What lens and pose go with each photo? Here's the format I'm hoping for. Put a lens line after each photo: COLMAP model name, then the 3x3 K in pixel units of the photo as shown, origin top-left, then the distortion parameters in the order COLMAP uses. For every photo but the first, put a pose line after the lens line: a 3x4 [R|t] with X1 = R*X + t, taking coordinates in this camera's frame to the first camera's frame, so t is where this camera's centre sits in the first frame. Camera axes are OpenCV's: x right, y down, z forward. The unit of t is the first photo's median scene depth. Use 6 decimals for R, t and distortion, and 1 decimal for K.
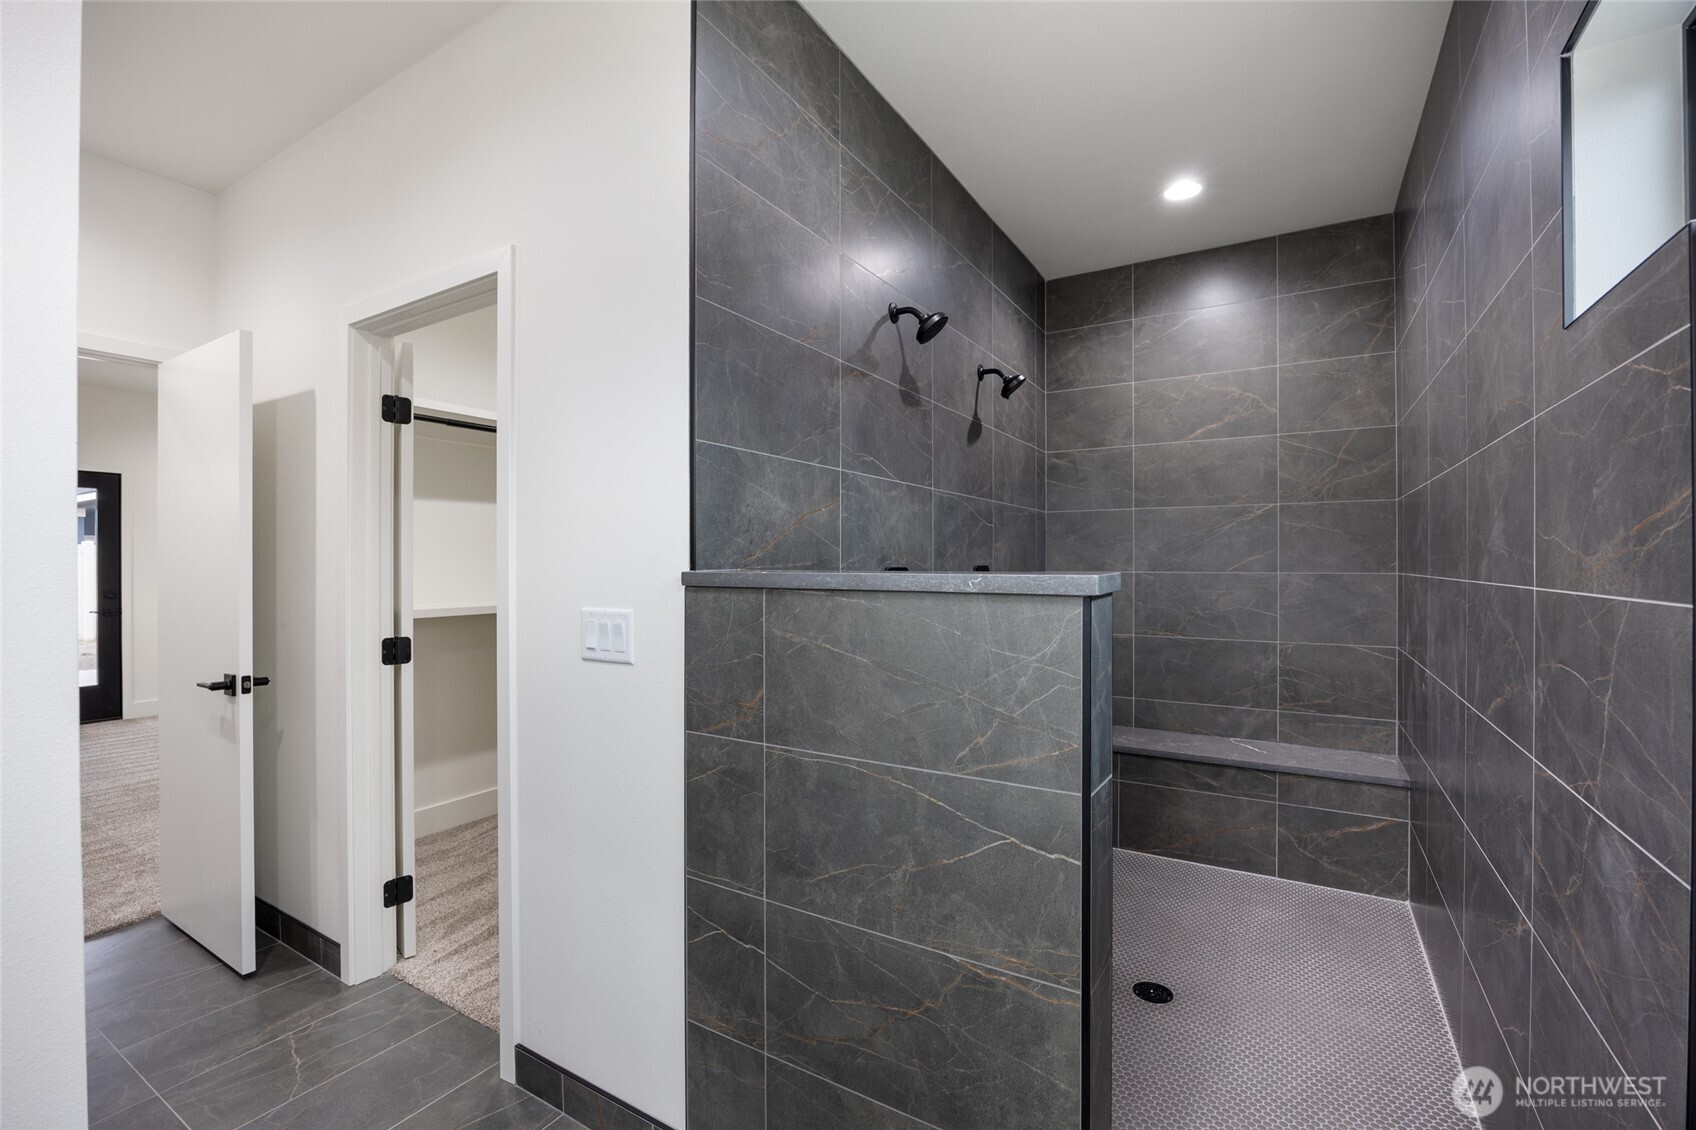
lens RADIAL K [[733.2, 0, 853.8], [0, 733.2, 565.8], [0, 0, 1]] dist [-0.016678, 0.000151]
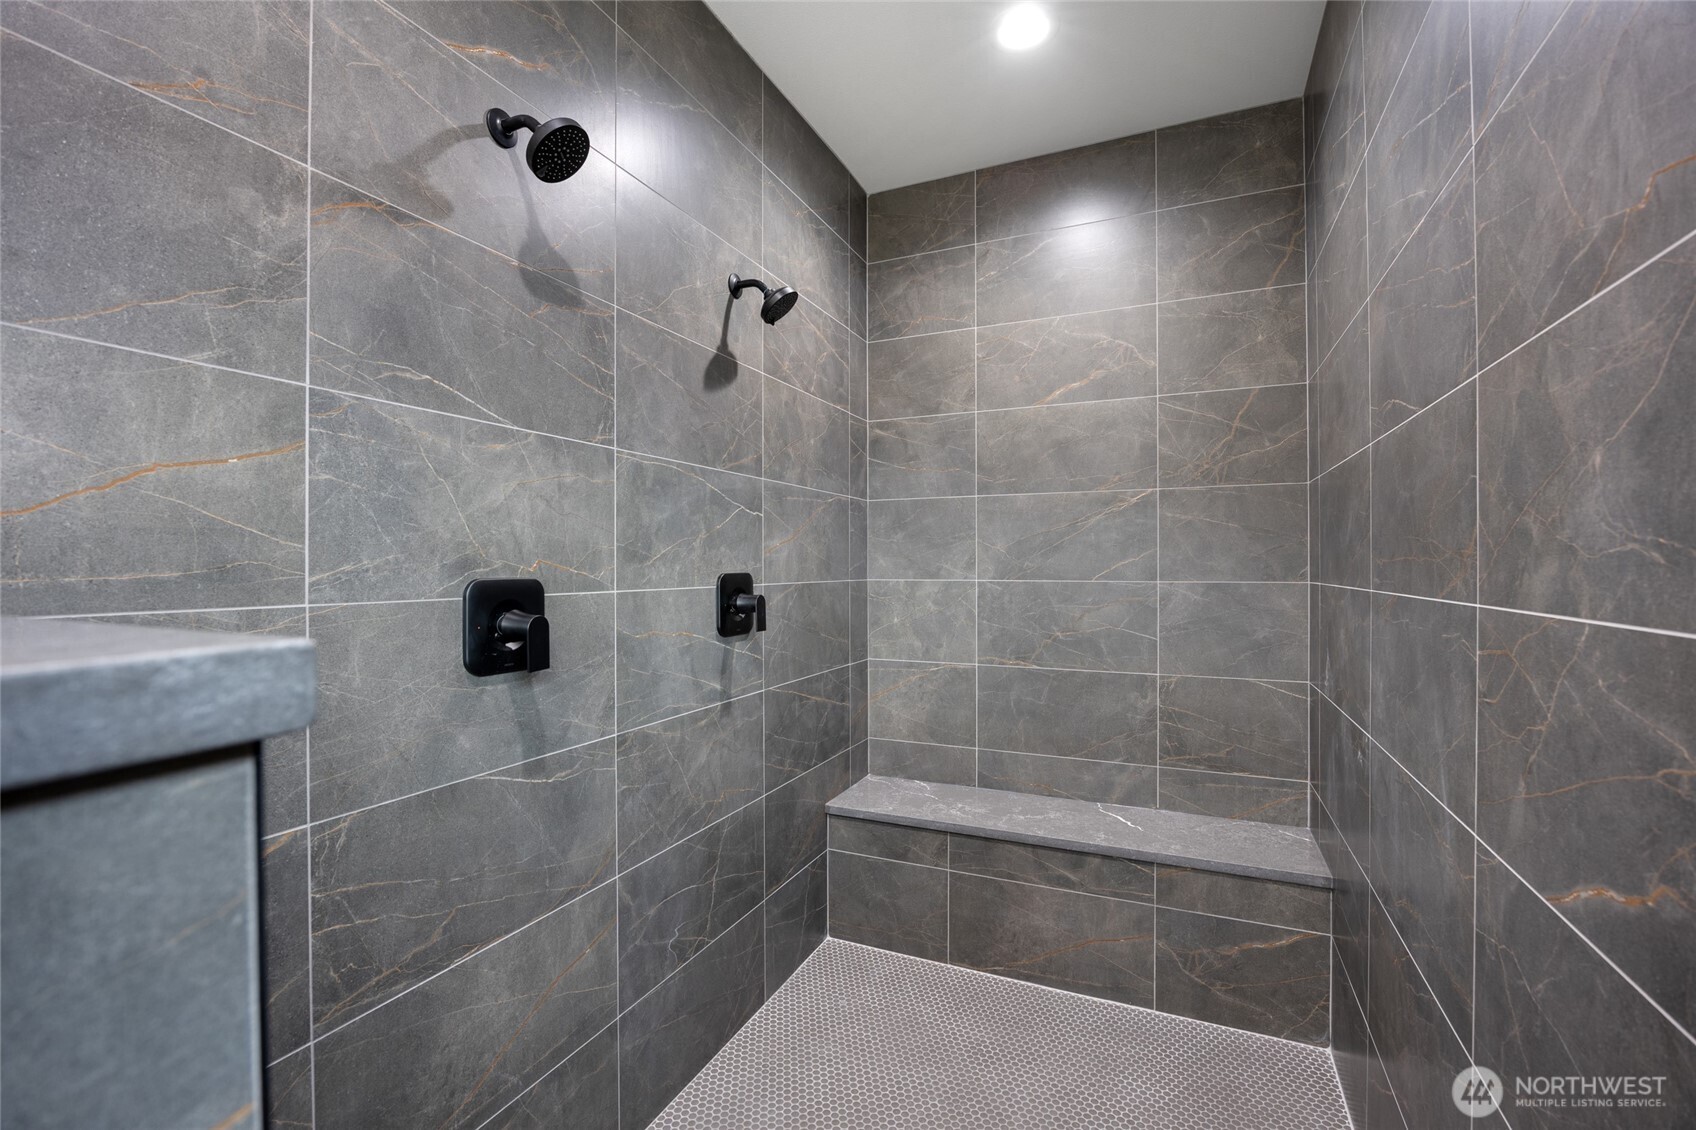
lens RADIAL K [[733.2, 0, 853.8], [0, 733.2, 565.8], [0, 0, 1]] dist [-0.016678, 0.000151]
pose [[0.992946, -0.000084, 0.118570, 0.194219], [0.000464, 0.999995, -0.003179, -0.004460], [-0.118569, 0.003212, 0.992941, 0.309717]]
